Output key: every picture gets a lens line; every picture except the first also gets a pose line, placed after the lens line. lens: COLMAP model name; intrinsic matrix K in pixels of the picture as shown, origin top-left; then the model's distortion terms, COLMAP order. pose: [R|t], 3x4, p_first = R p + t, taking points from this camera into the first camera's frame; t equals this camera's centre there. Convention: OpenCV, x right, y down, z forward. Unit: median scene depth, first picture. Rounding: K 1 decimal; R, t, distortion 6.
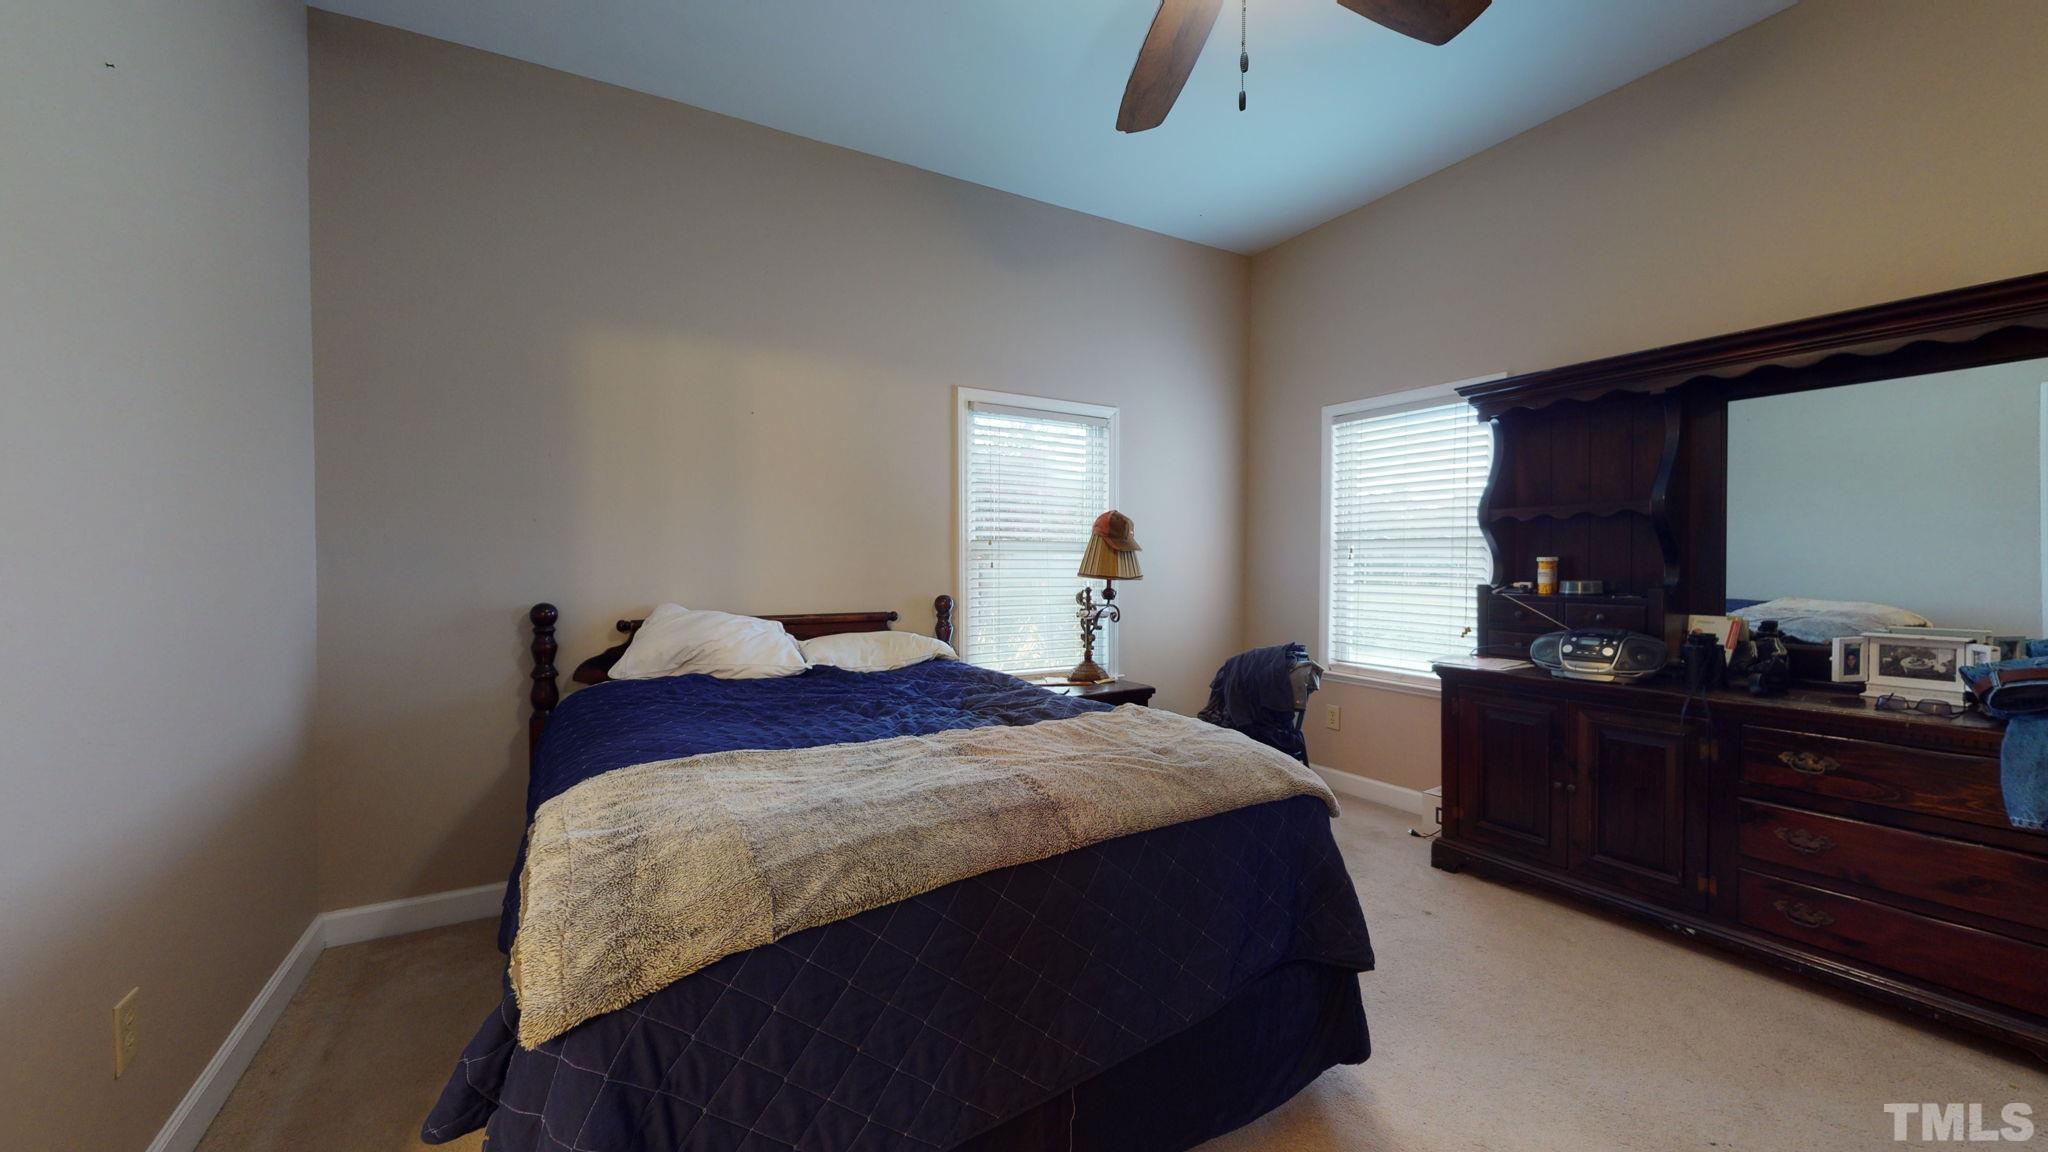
lens RADIAL K [[750.1, 0, 1024.1], [0, 750.1, 578.7], [0, 0, 1]] dist [-0.000439, 0.000069]
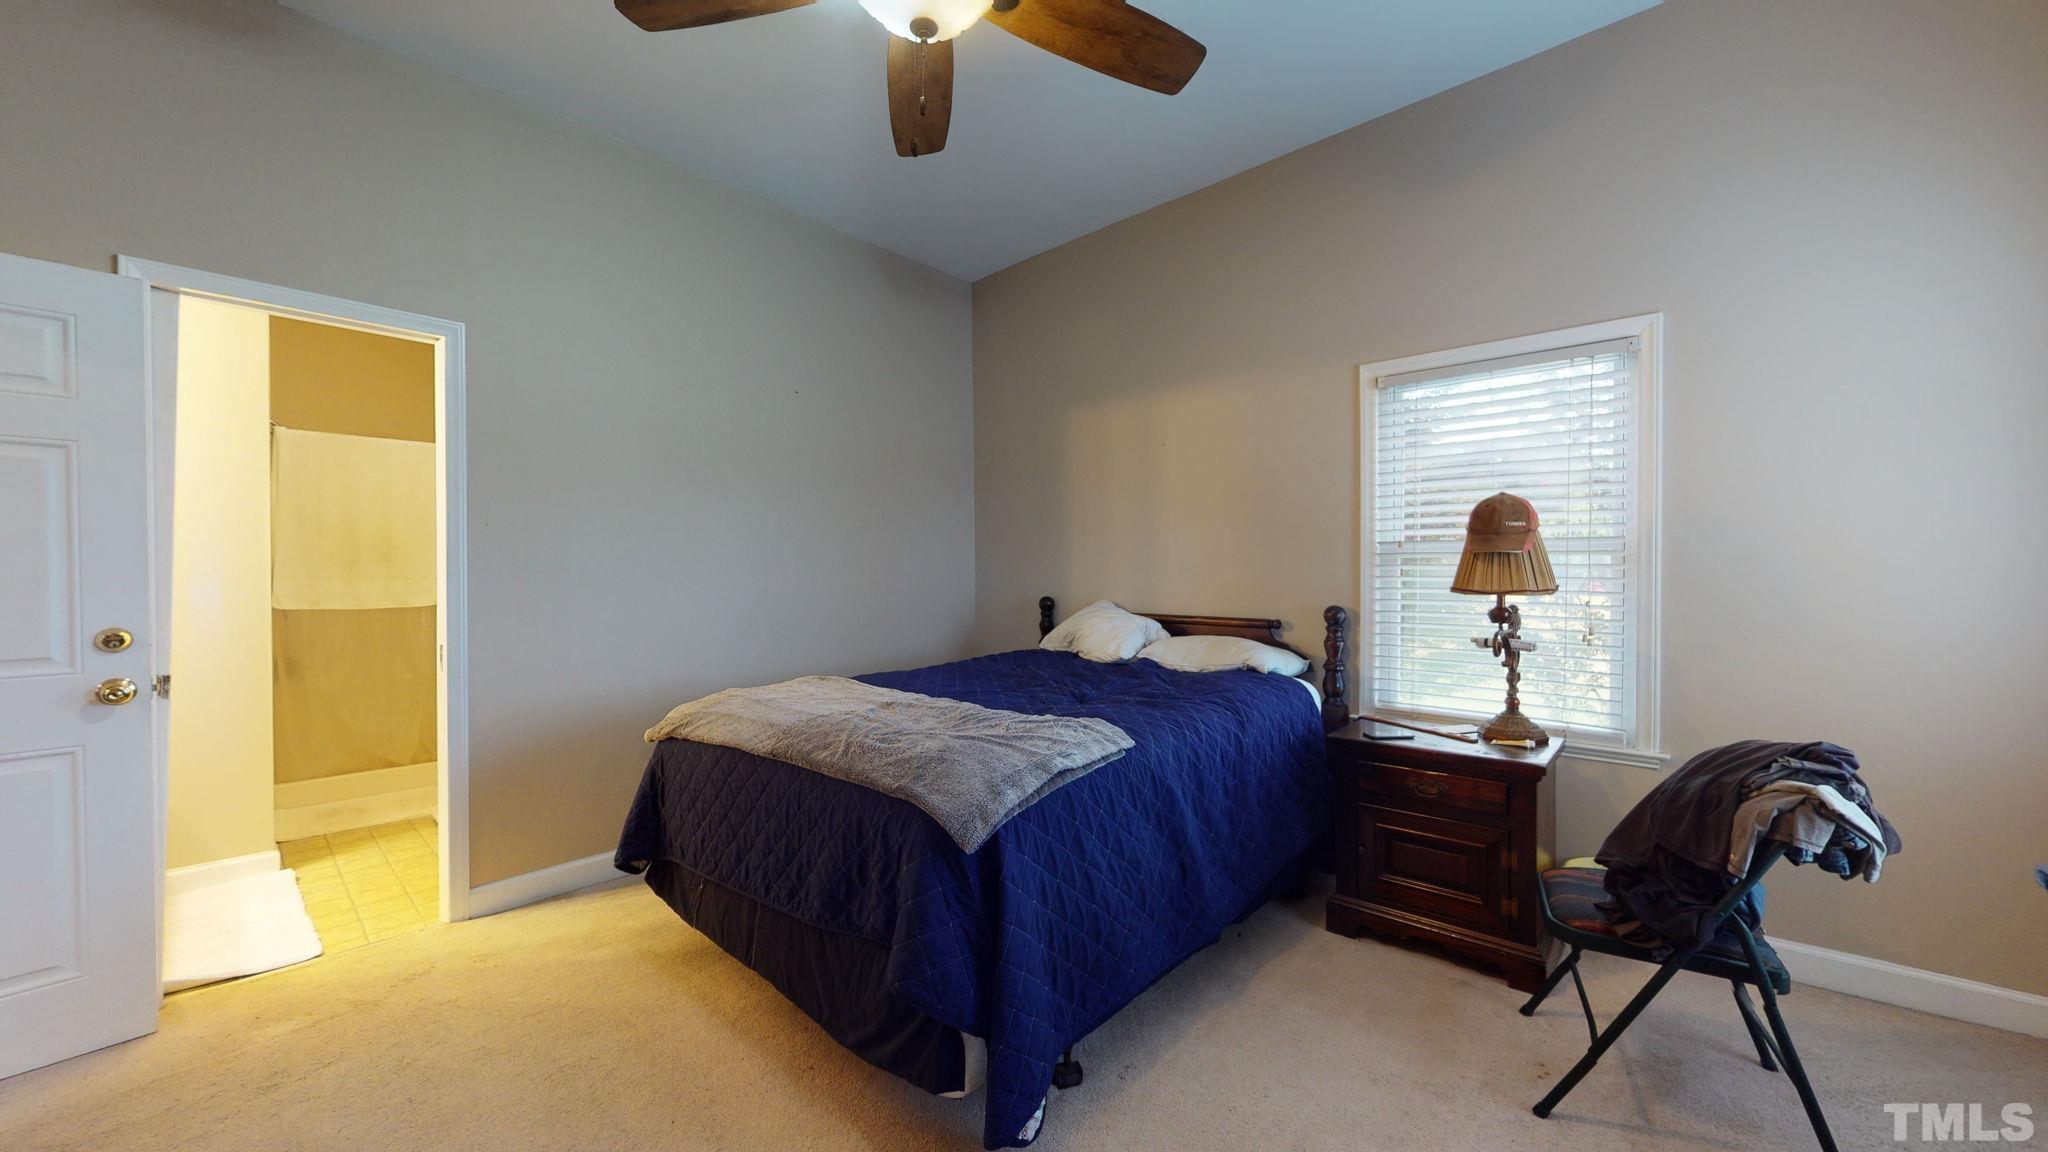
lens RADIAL K [[750.1, 0, 1024.1], [0, 750.1, 578.7], [0, 0, 1]] dist [-0.000439, 0.000069]
pose [[0.306862, 0.013017, -0.951665, 0.627679], [-0.017805, 0.999810, 0.007934, -0.010305], [0.951587, 0.014510, 0.307036, 0.375339]]
